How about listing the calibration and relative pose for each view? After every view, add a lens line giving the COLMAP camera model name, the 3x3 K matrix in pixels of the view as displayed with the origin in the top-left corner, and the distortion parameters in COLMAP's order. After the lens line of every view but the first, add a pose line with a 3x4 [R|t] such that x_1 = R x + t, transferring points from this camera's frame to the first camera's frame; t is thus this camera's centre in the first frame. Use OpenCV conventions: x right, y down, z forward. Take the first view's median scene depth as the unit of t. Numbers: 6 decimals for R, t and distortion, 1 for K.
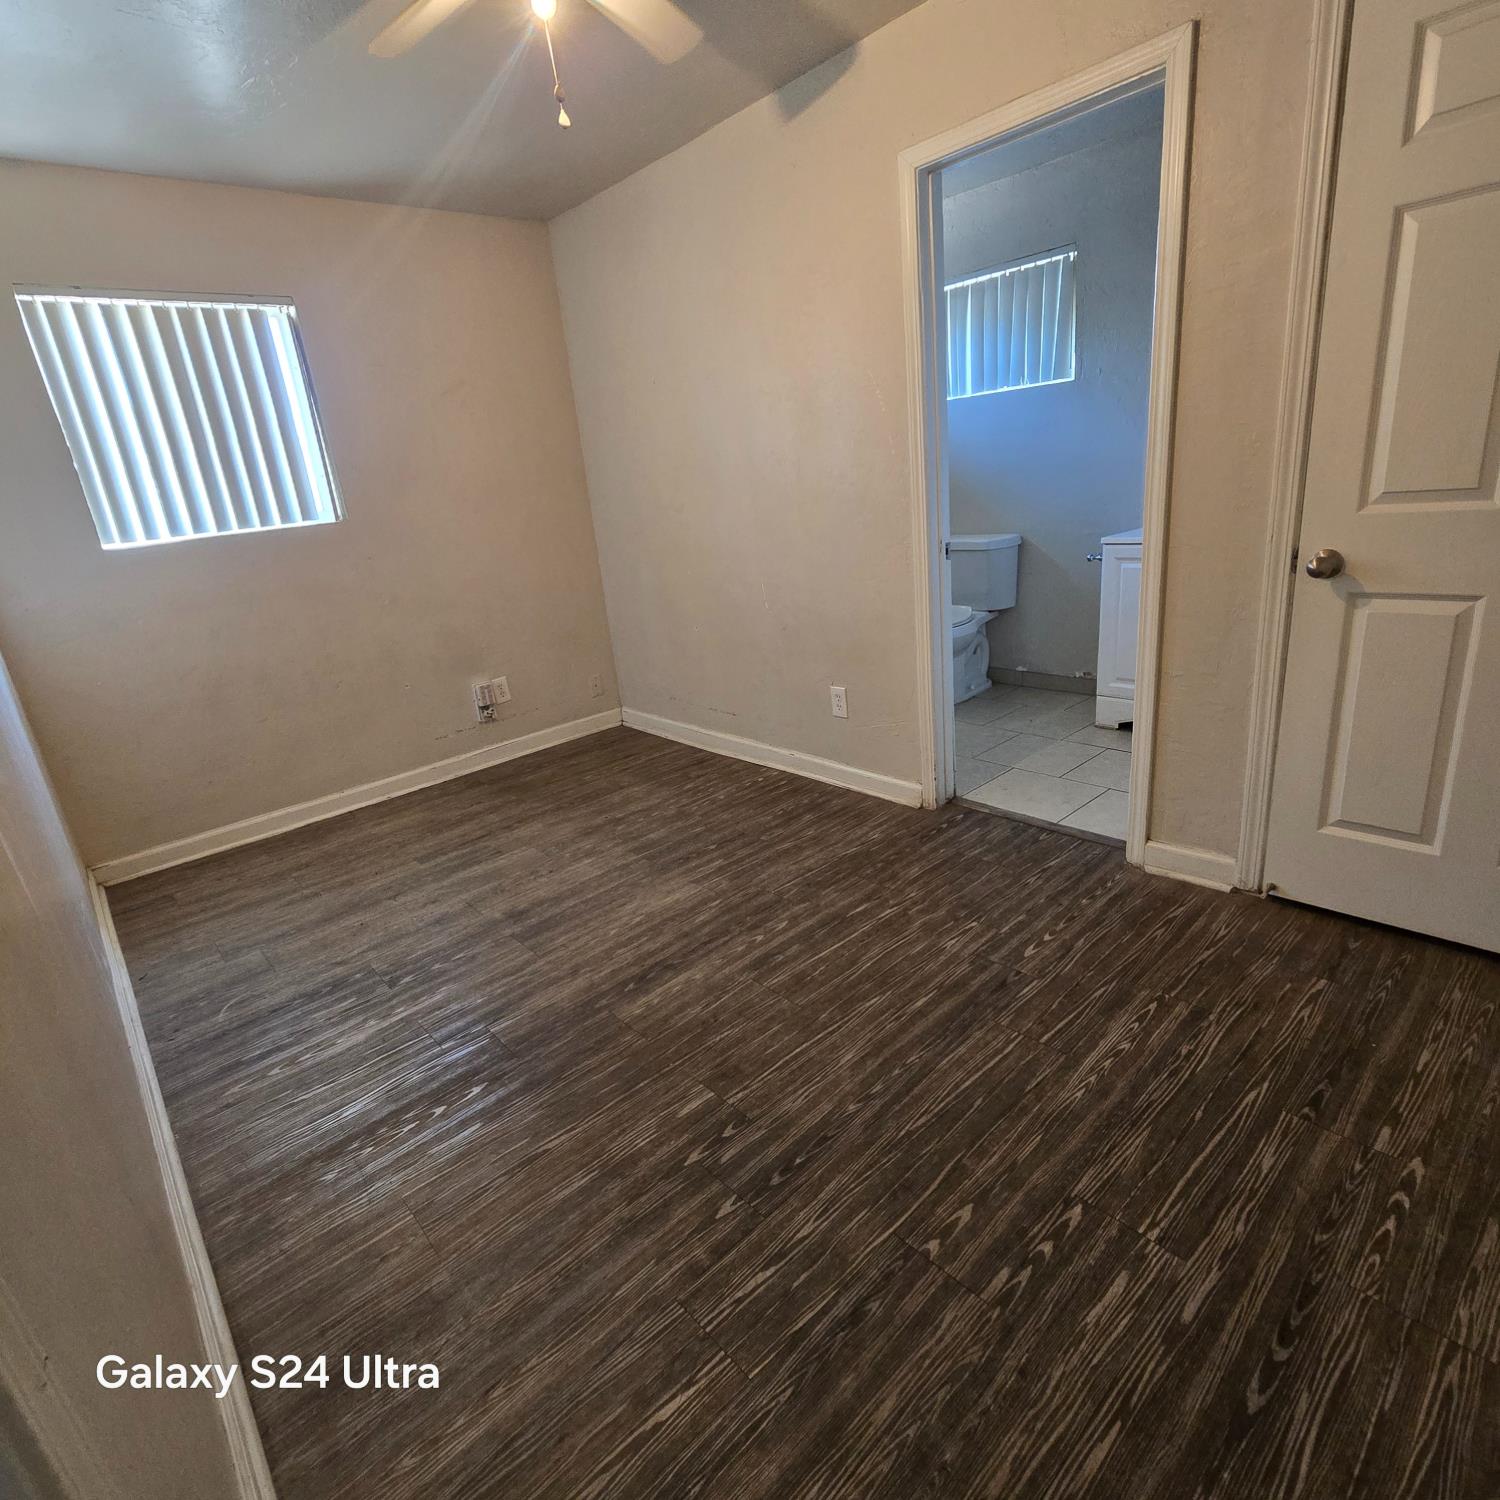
lens RADIAL K [[819.0, 0, 752.0], [0, 819.0, 748.3], [0, 0, 1]] dist [-0.002496, 0.001031]
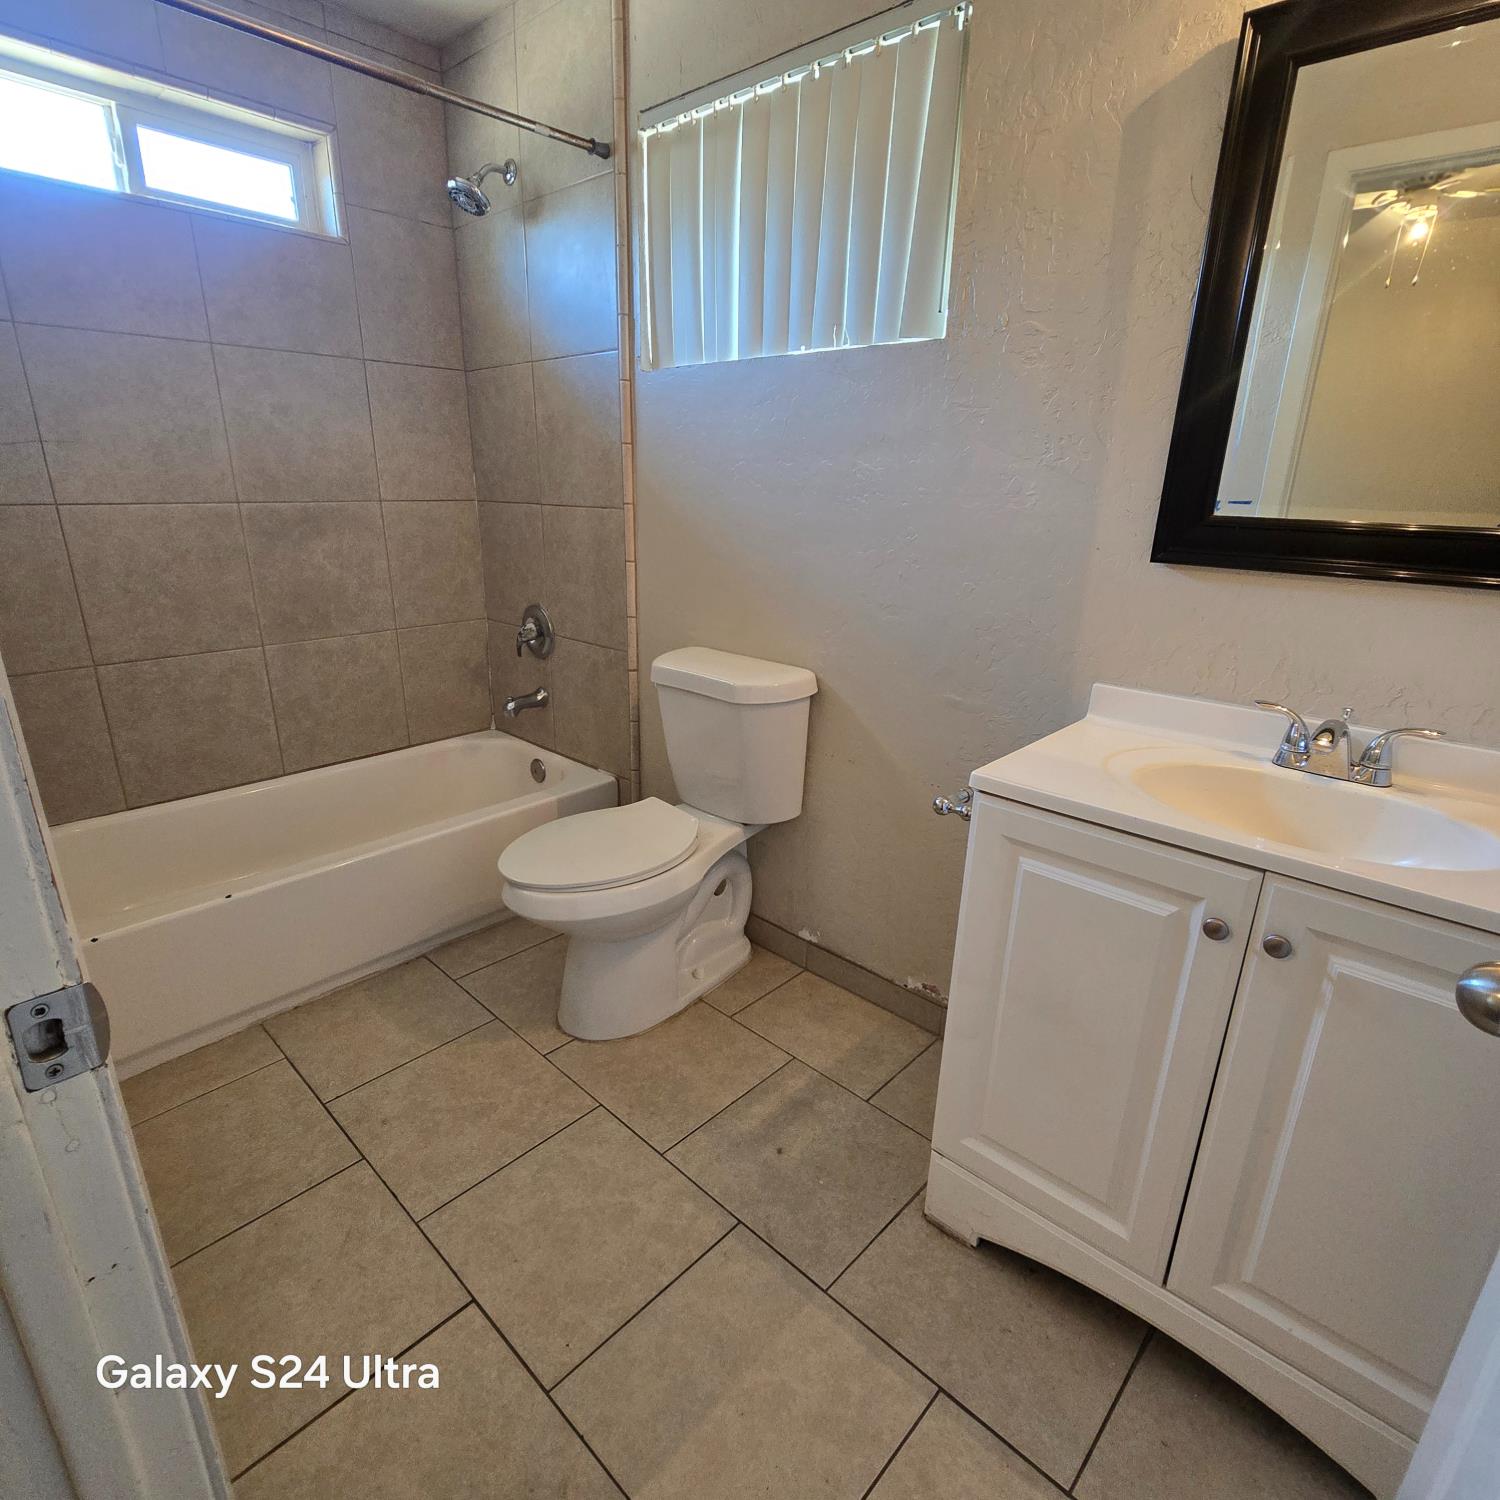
lens RADIAL K [[819.0, 0, 746.6], [0, 819.0, 751.2], [0, 0, 1]] dist [-0.002496, 0.001031]
pose [[0.989225, 0.086404, 0.118187, 0.238310], [-0.085767, 0.996260, -0.010471, -0.210514], [-0.118649, 0.000221, 0.992936, 0.547216]]
